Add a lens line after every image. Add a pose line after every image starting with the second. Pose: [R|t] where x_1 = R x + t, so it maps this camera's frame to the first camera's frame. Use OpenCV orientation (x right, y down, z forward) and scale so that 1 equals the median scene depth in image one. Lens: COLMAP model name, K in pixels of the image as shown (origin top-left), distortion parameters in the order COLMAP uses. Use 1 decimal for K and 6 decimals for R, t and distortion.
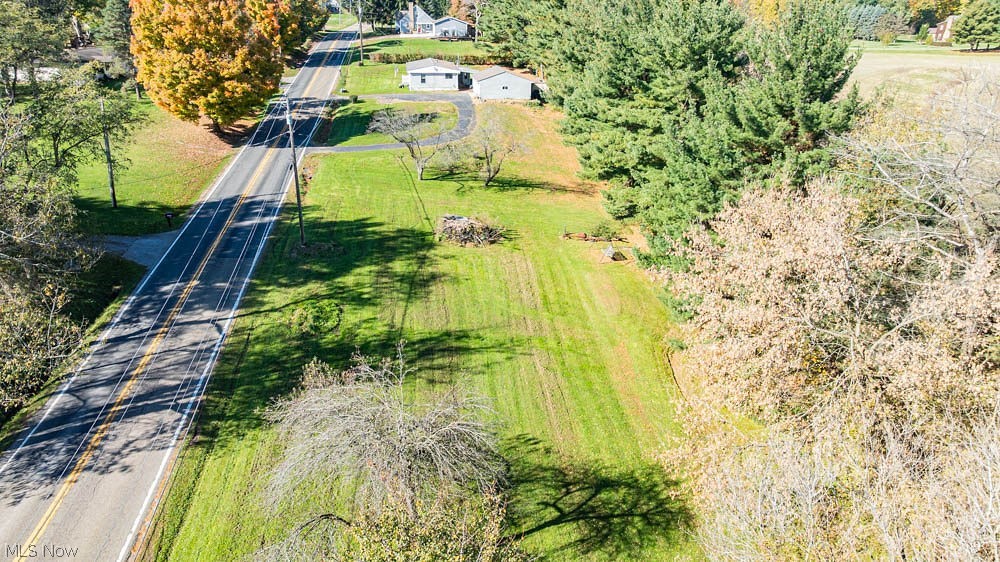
lens RADIAL K [[698.2, 0, 504.9], [0, 698.2, 281.6], [0, 0, 1]] dist [0.029656, -0.059855]
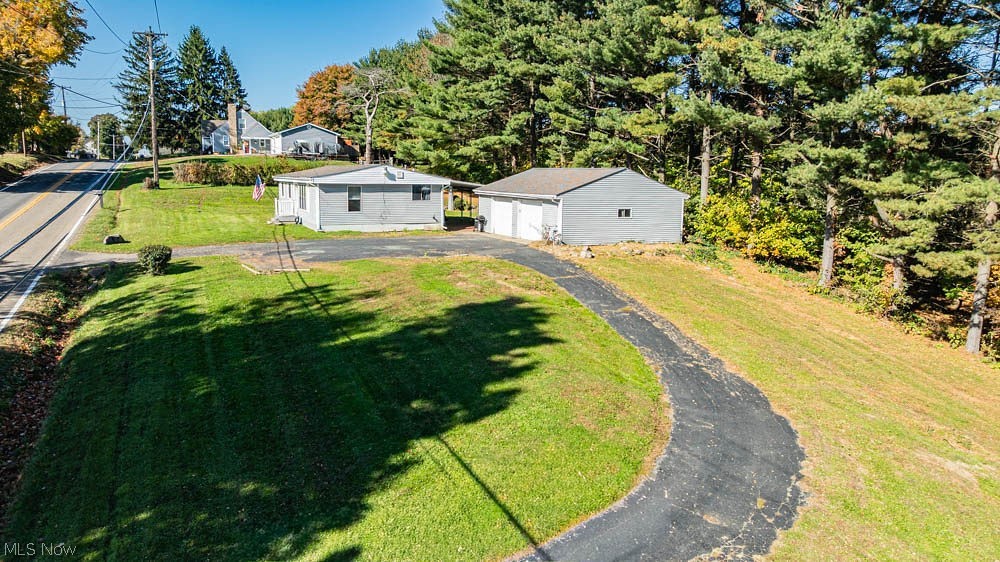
lens RADIAL K [[698.2, 0, 504.9], [0, 698.2, 281.6], [0, 0, 1]] dist [0.029656, -0.059855]
pose [[0.953440, -0.053051, 0.296879, -0.164196], [0.116087, 0.973115, -0.198927, -0.178322], [-0.278344, 0.224129, 0.933965, 0.692880]]
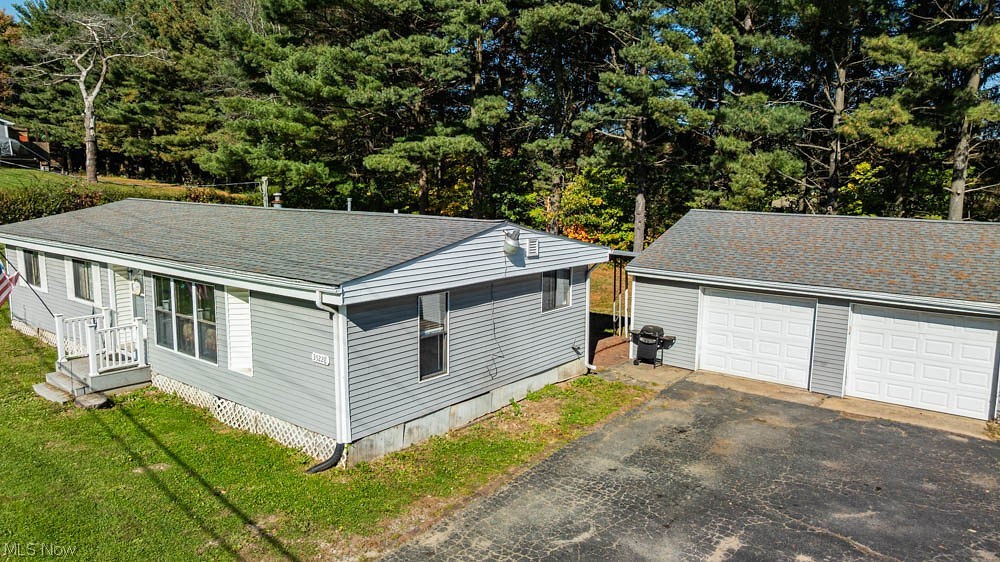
lens RADIAL K [[698.2, 0, 504.9], [0, 698.2, 281.6], [0, 0, 1]] dist [0.029656, -0.059855]
pose [[0.706996, -0.113088, 0.698118, -0.203215], [0.258919, 0.959987, -0.106704, -0.304688], [-0.658117, 0.256195, 0.707987, 0.975549]]
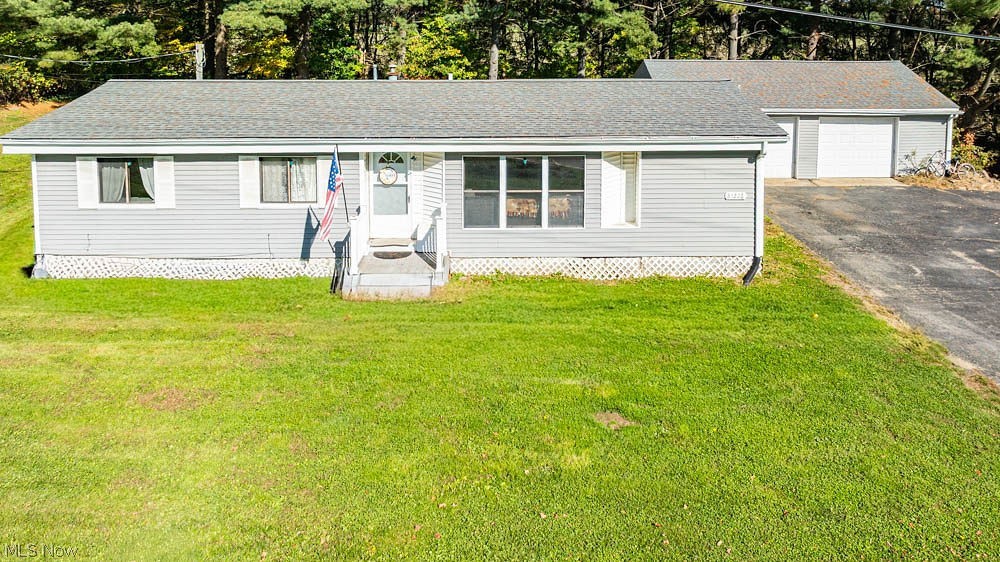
lens RADIAL K [[700.9, 0, 512.2], [0, 700.9, 190.0], [0, 0, 1]] dist [0.000804, 0.001919]
pose [[0.099622, -0.249373, 0.963270, -0.289086], [0.362416, 0.910681, 0.198278, -0.359302], [-0.926677, 0.329351, 0.181100, 1.096681]]
